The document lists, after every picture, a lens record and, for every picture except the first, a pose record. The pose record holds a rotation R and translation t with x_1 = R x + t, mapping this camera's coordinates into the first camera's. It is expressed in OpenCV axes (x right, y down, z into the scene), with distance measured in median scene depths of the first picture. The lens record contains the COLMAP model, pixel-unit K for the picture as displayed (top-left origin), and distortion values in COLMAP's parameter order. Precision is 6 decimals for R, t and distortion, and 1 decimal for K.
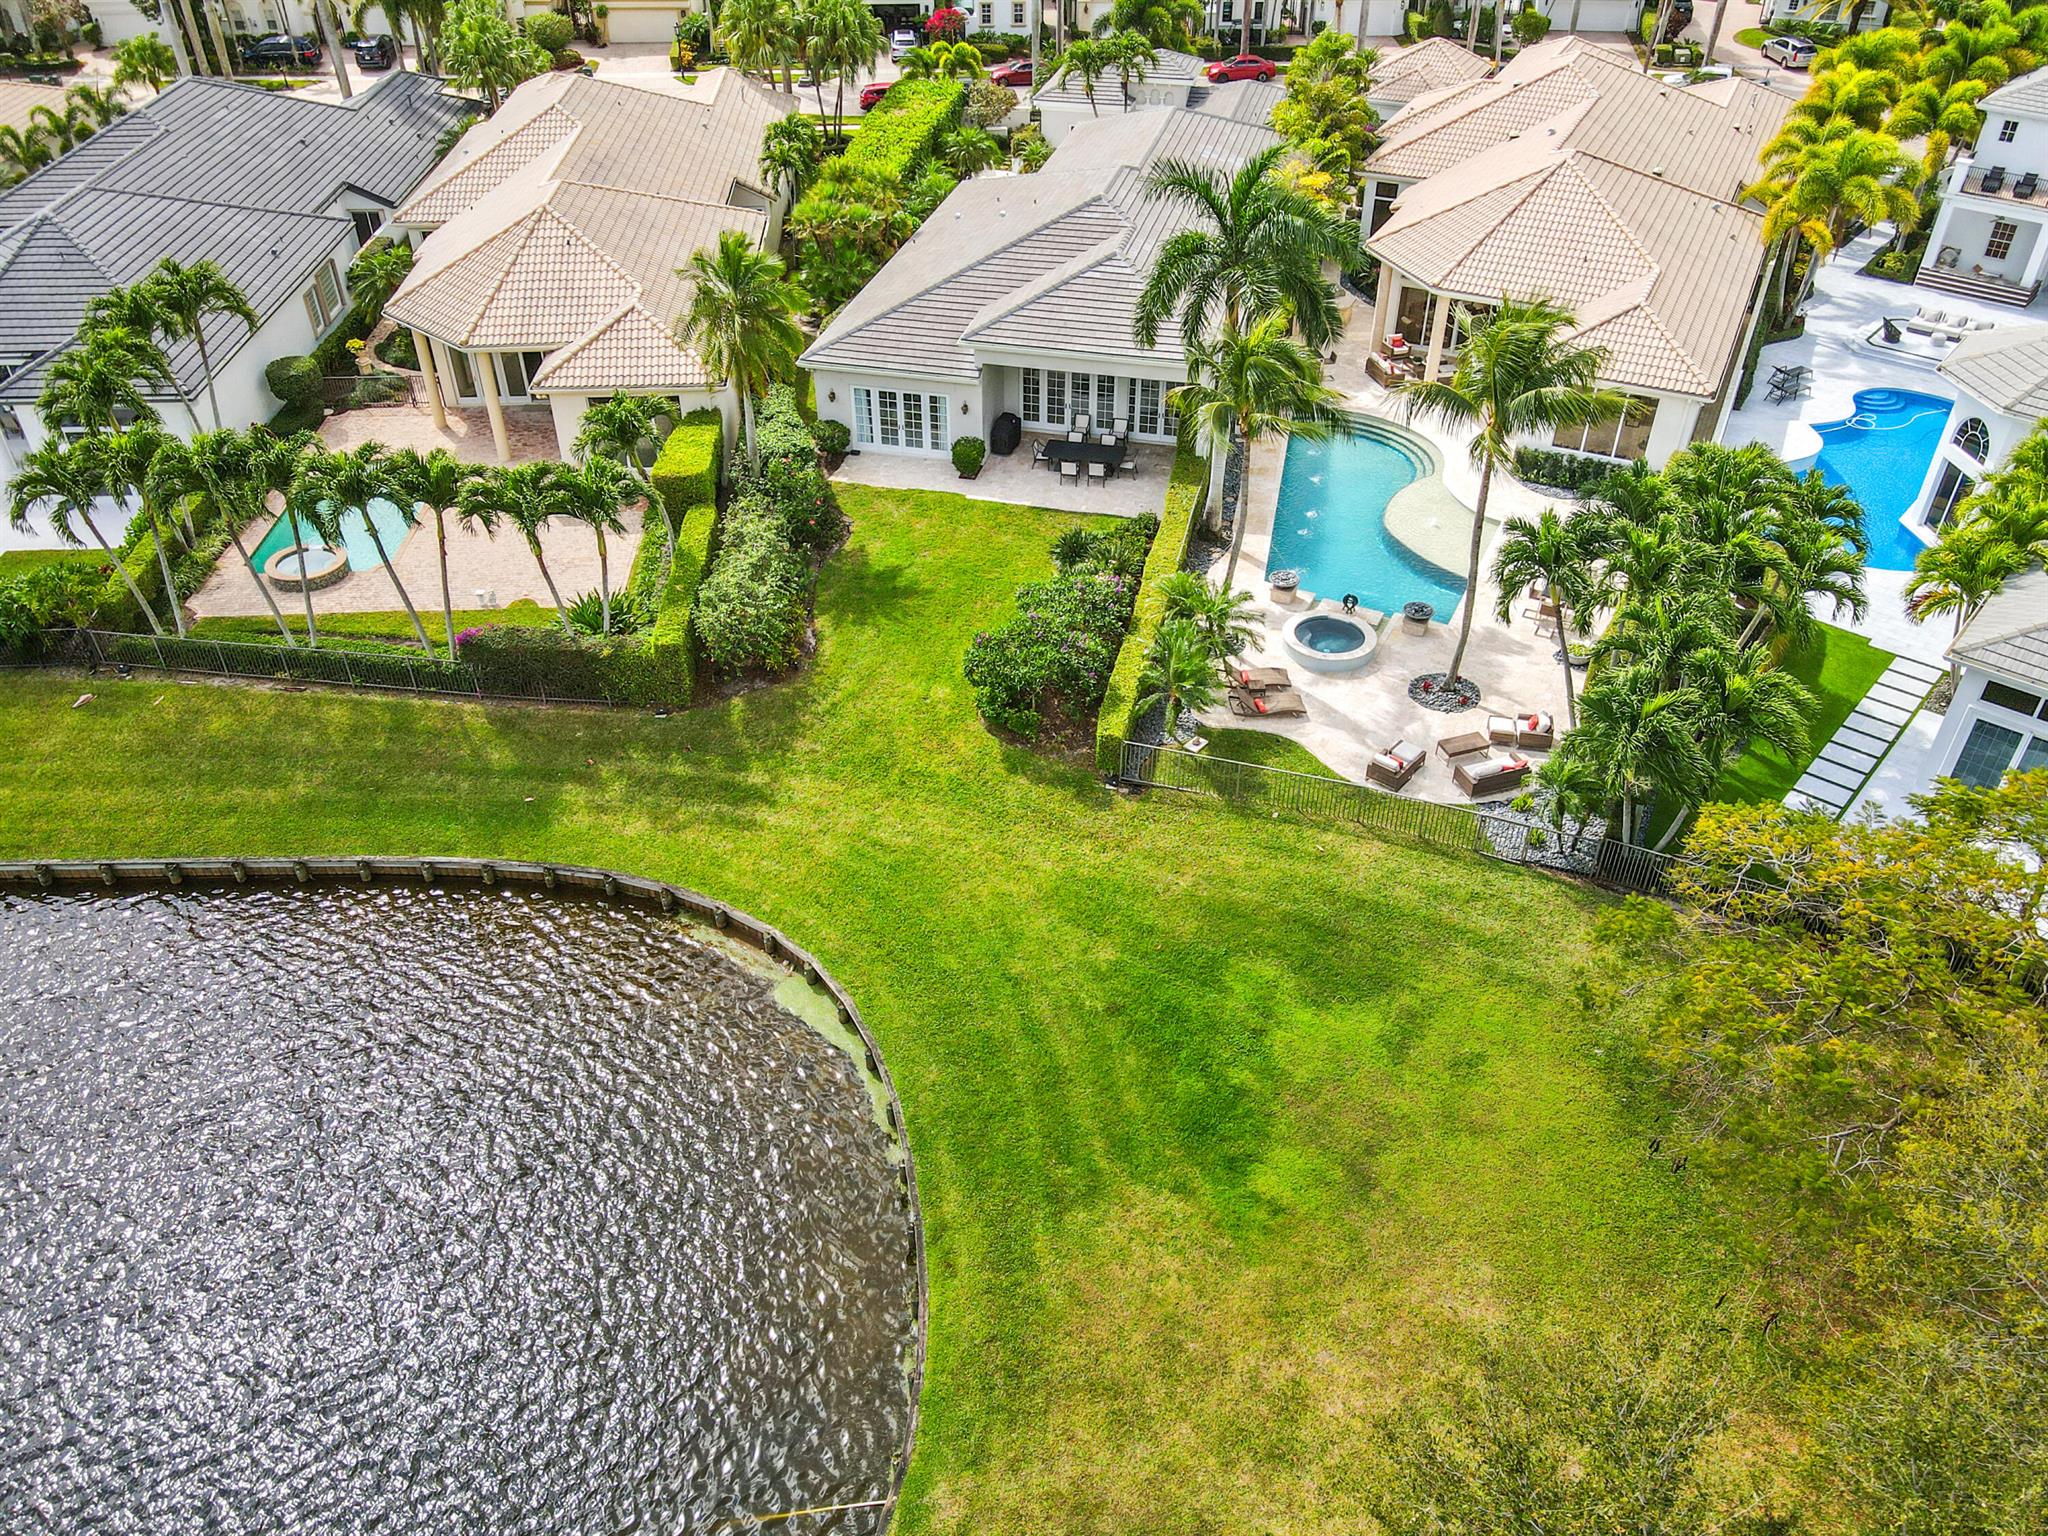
lens RADIAL K [[1499.8, 0, 1024.0], [0, 1499.8, 768.0], [0, 0, 1]] dist [0.000284, 0.003088]
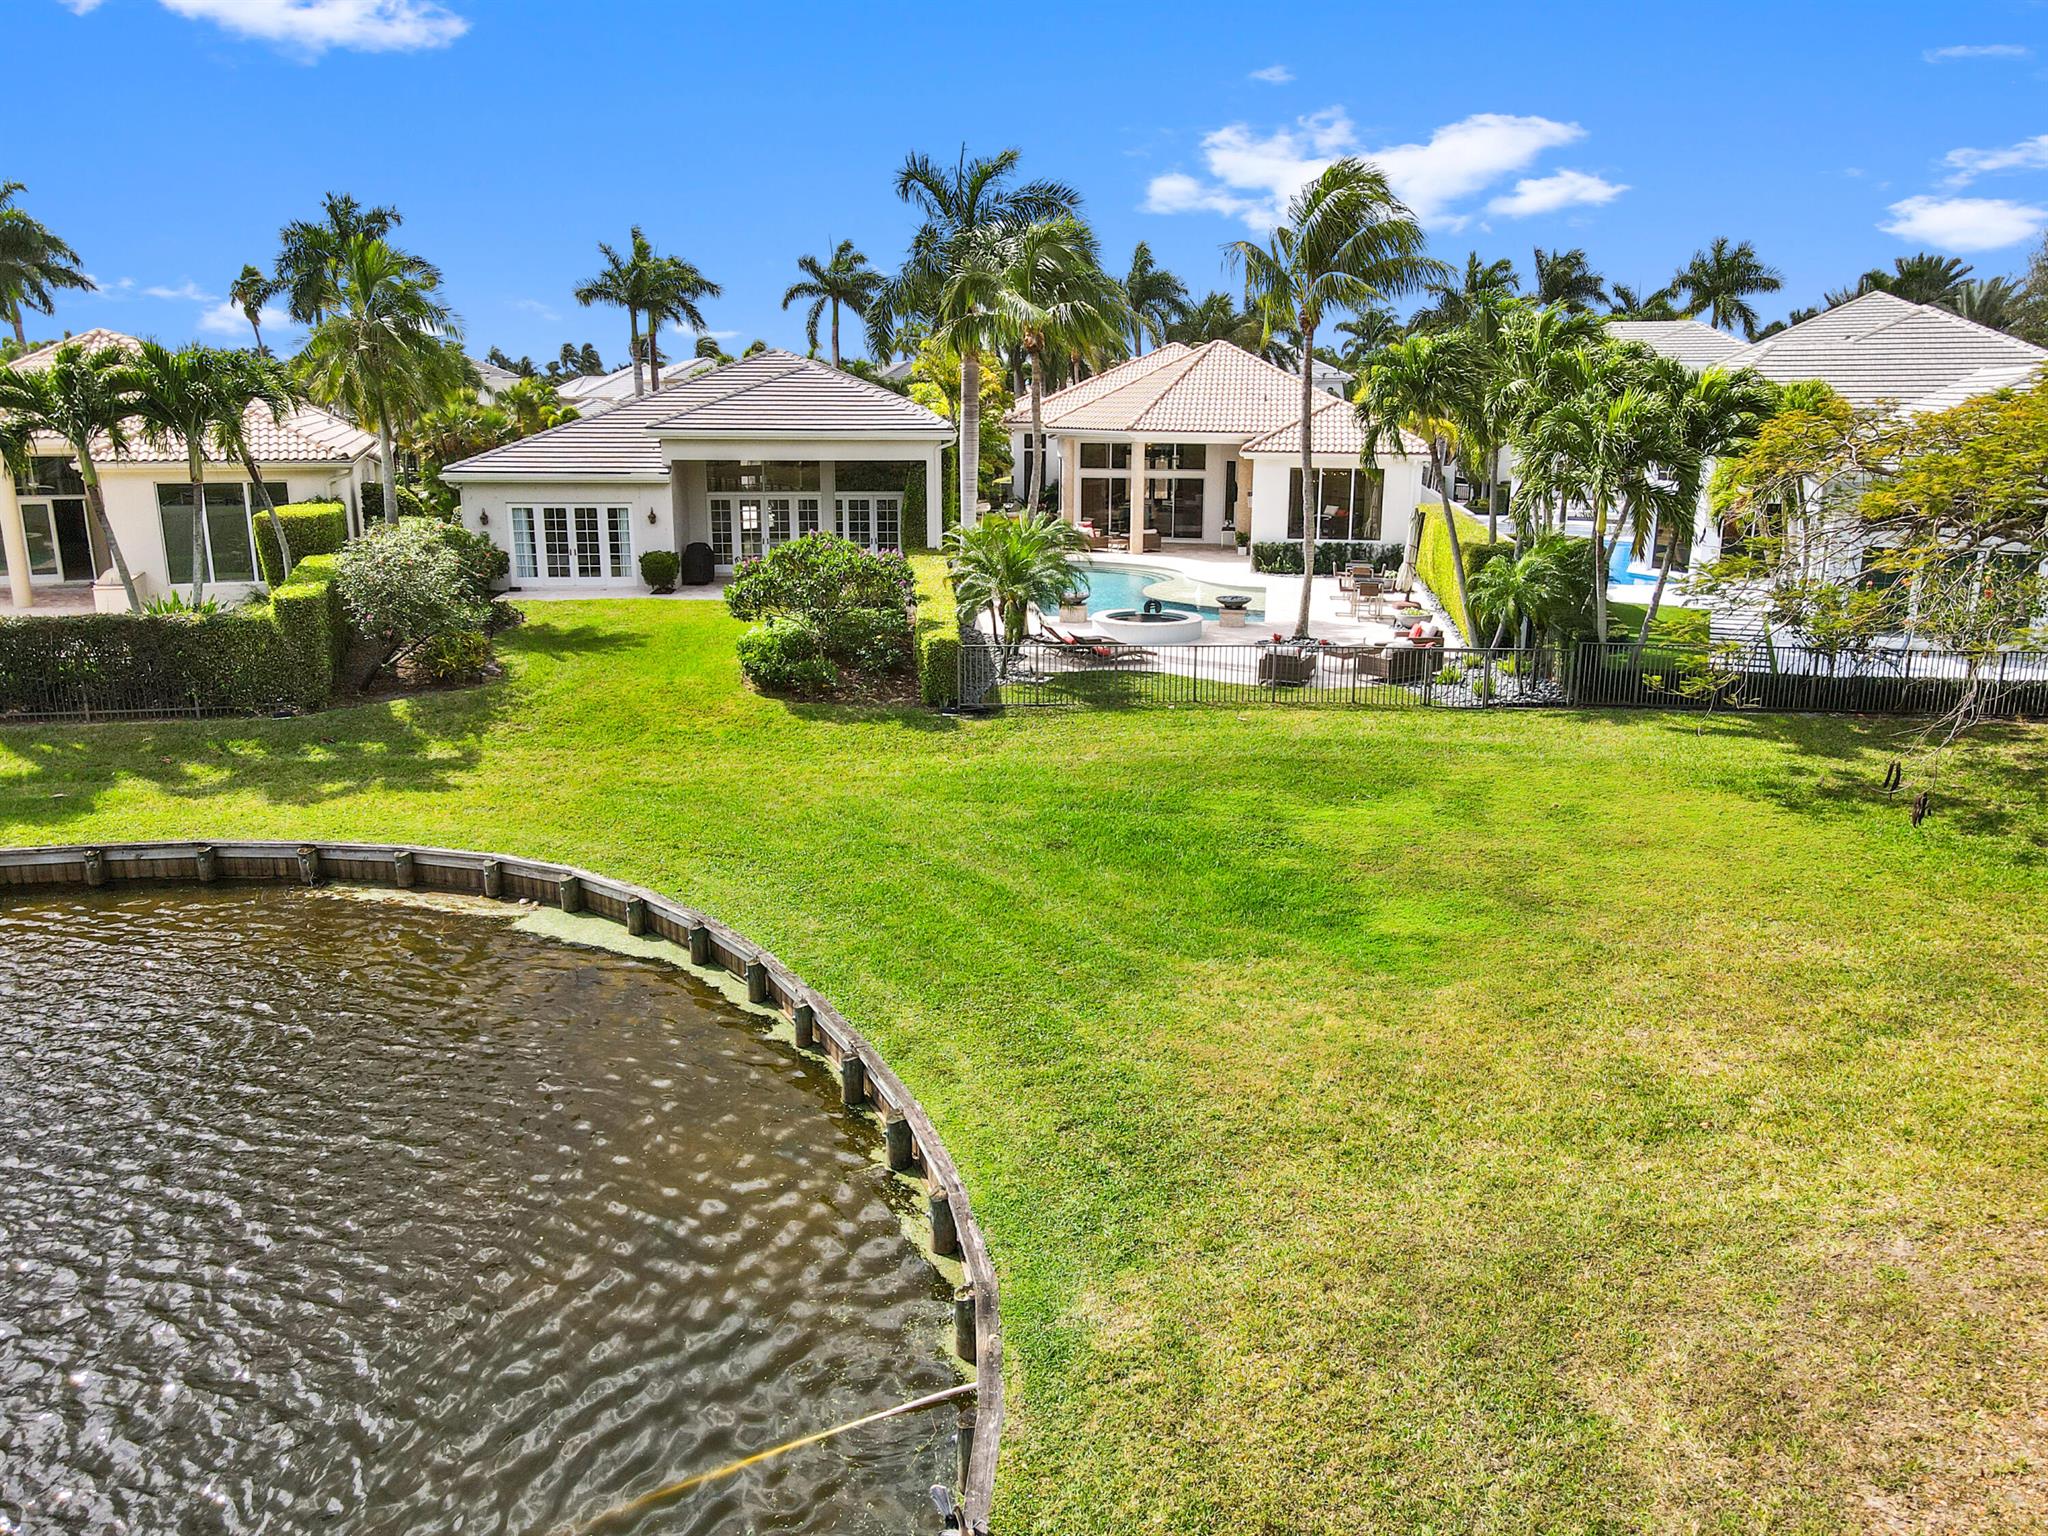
lens RADIAL K [[1499.8, 0, 1024.0], [0, 1499.8, 768.0], [0, 0, 1]] dist [0.000284, 0.003088]
pose [[0.955064, -0.070766, 0.287829, -0.092313], [0.177231, 0.914701, -0.363195, 0.234232], [-0.237576, 0.397886, 0.886140, 0.251876]]
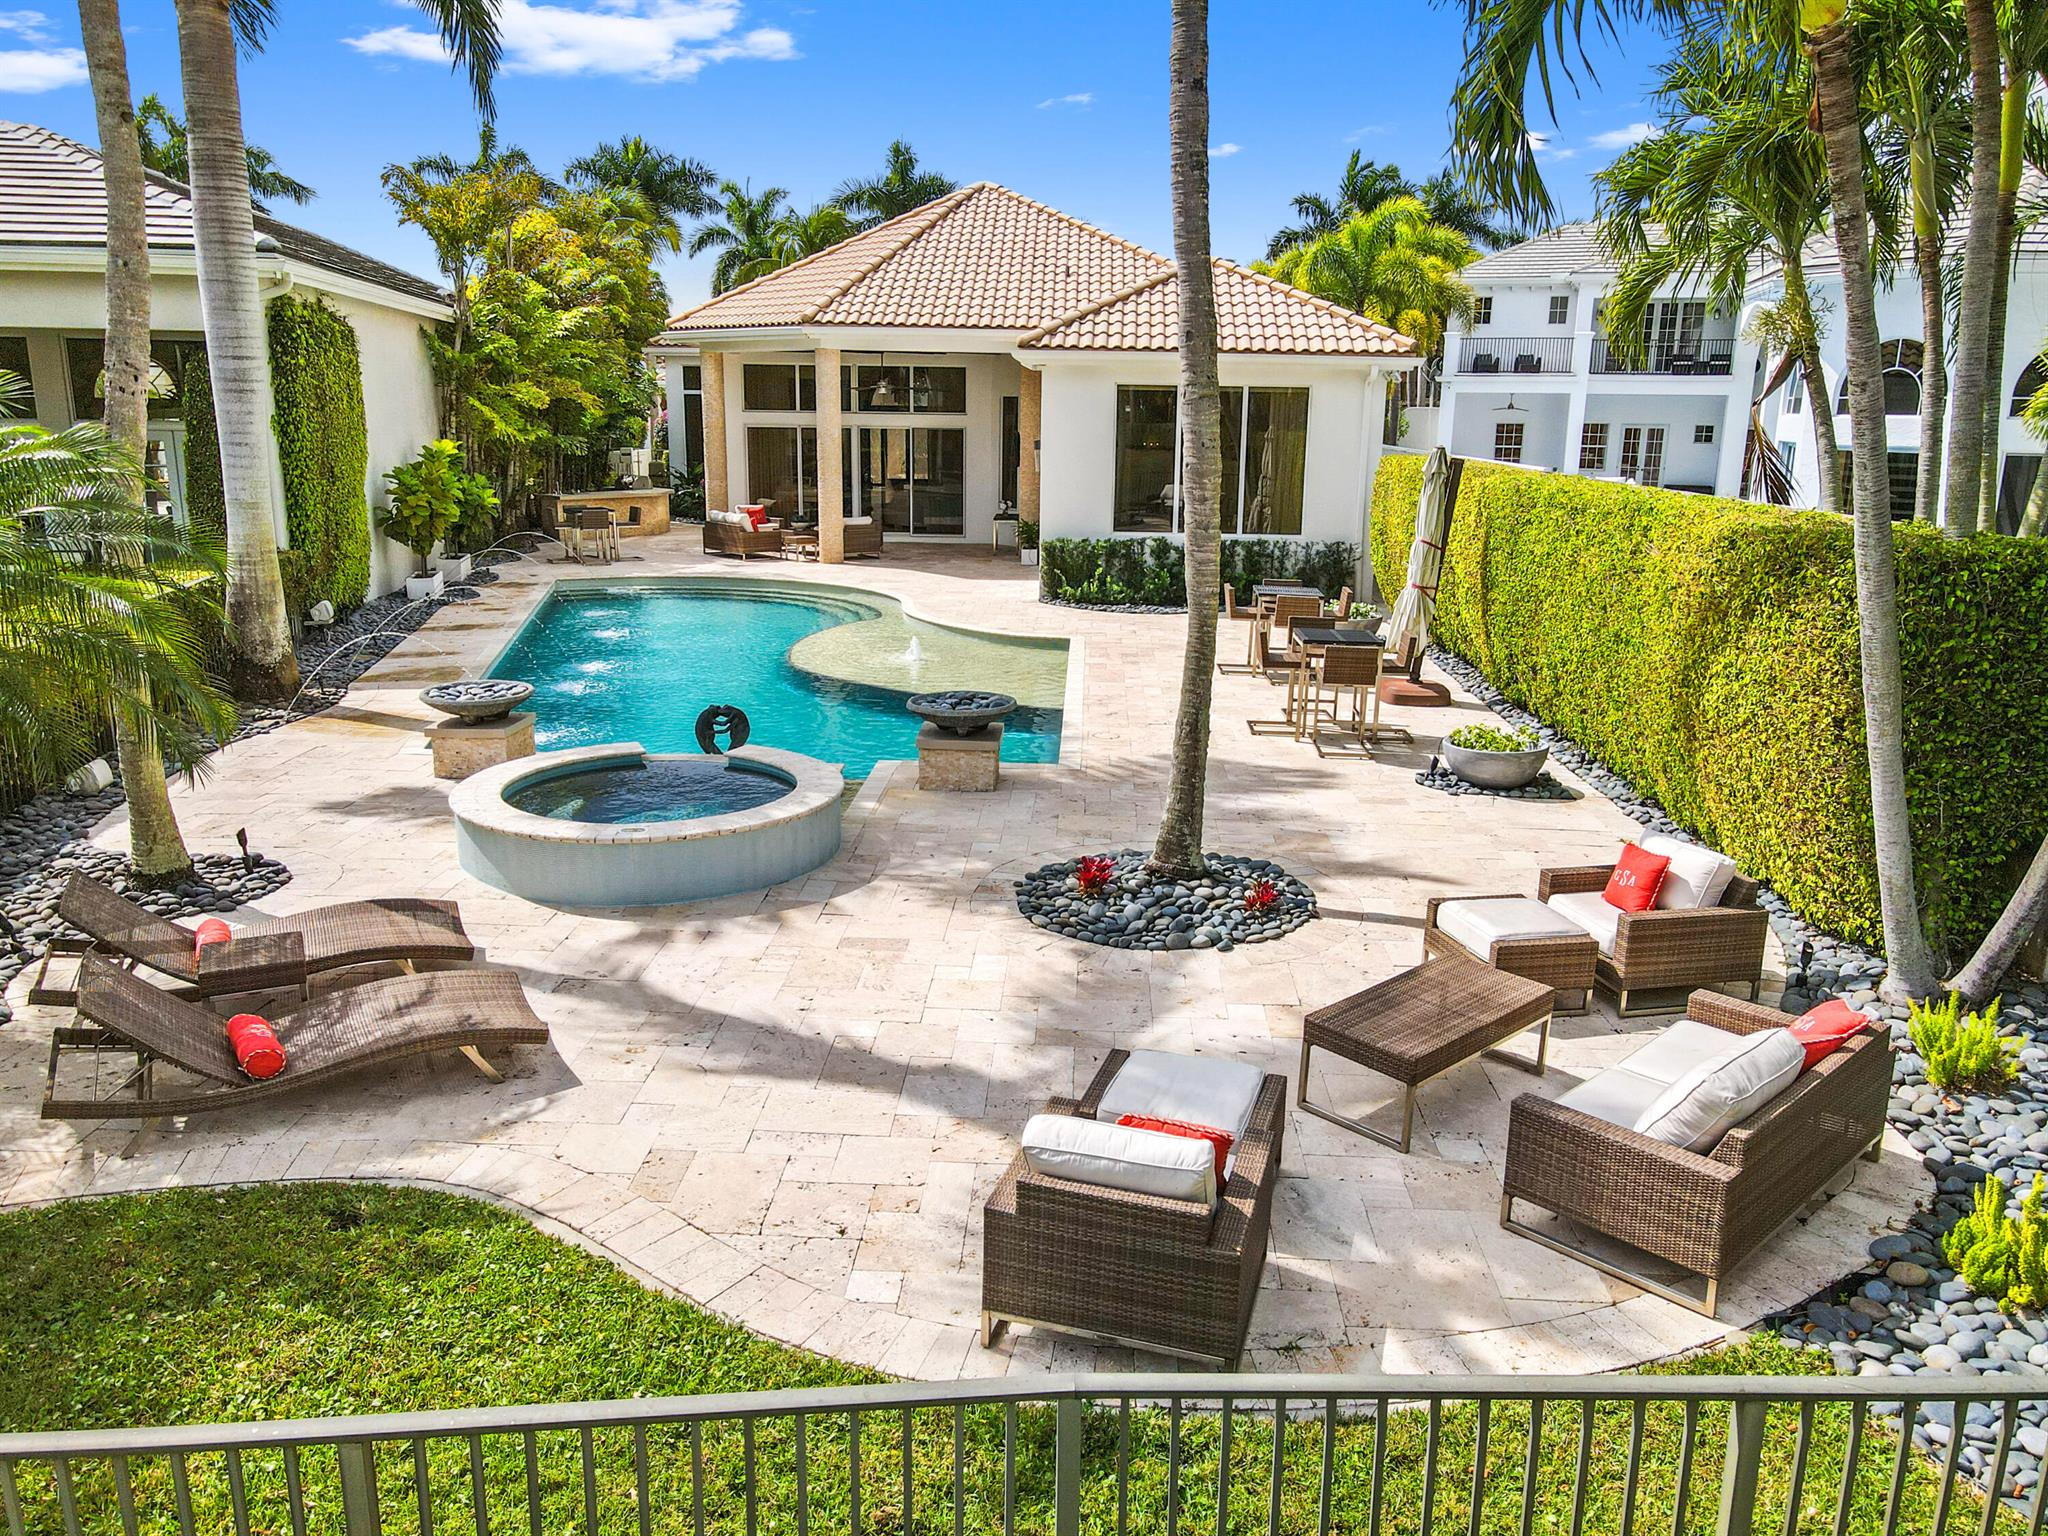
lens RADIAL K [[1499.8, 0, 1024.0], [0, 1499.8, 768.0], [0, 0, 1]] dist [0.000284, 0.003088]
pose [[0.914384, -0.084605, 0.395910, 0.134682], [0.233448, 0.909152, -0.344882, 0.006475], [-0.330764, 0.407779, 0.851065, 0.639380]]
